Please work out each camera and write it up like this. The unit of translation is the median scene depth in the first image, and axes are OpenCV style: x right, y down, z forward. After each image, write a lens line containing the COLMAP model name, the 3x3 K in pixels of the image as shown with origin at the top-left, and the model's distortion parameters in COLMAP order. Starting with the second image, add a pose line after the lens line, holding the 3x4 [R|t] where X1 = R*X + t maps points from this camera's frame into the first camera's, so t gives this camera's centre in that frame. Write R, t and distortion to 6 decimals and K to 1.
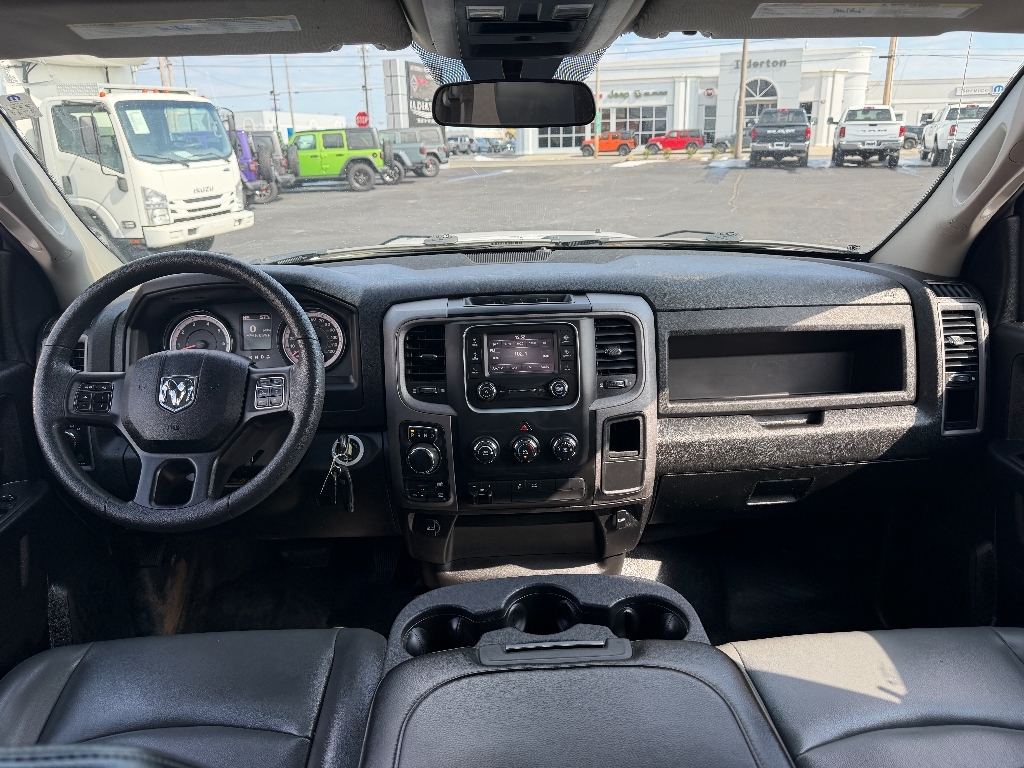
lens RADIAL K [[713.9, 0, 523.9], [0, 713.9, 391.6], [0, 0, 1]] dist [0.065270, -0.080459]
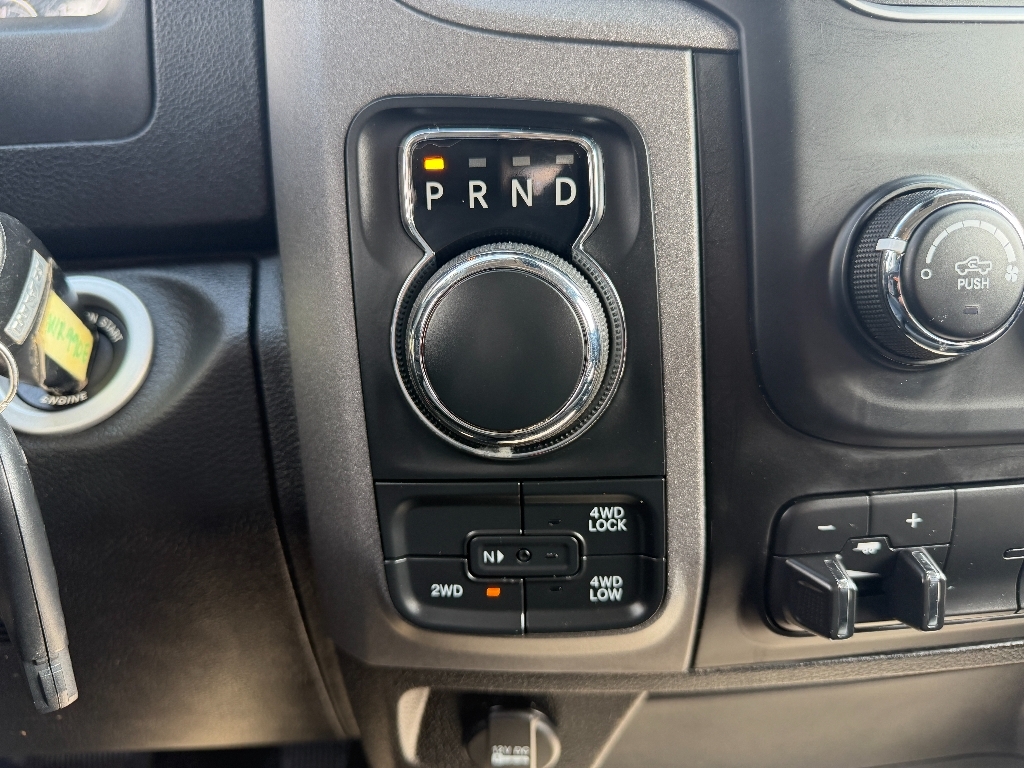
lens RADIAL K [[725.8, 0, 512.0], [0, 725.8, 384.0], [0, 0, 1]] dist [-0.002113, 0.001364]
pose [[0.998409, -0.024881, 0.050606, -0.145070], [0.029368, 0.995514, -0.089944, 0.112877], [-0.048141, 0.091287, 0.994660, 0.833142]]
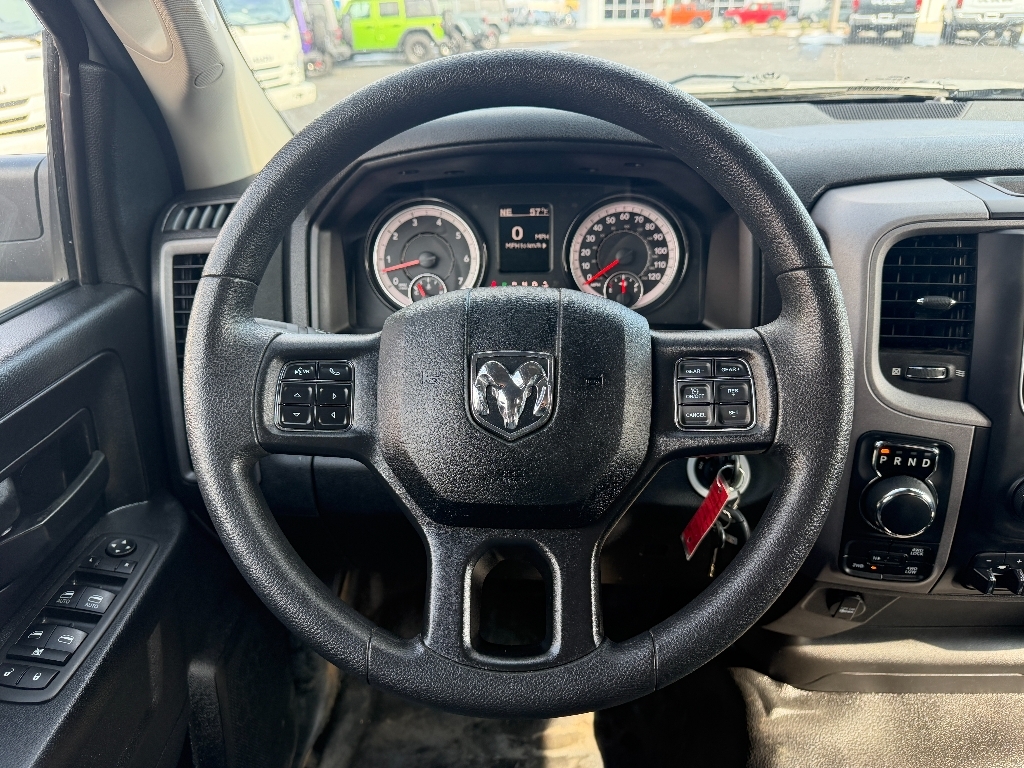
lens RADIAL K [[725.8, 0, 512.0], [0, 725.8, 384.0], [0, 0, 1]] dist [-0.002113, 0.001364]
pose [[0.997235, 0.036105, -0.064949, -0.375240], [-0.027191, 0.990712, 0.133232, -0.050532], [0.069156, -0.131098, 0.988954, 0.479337]]
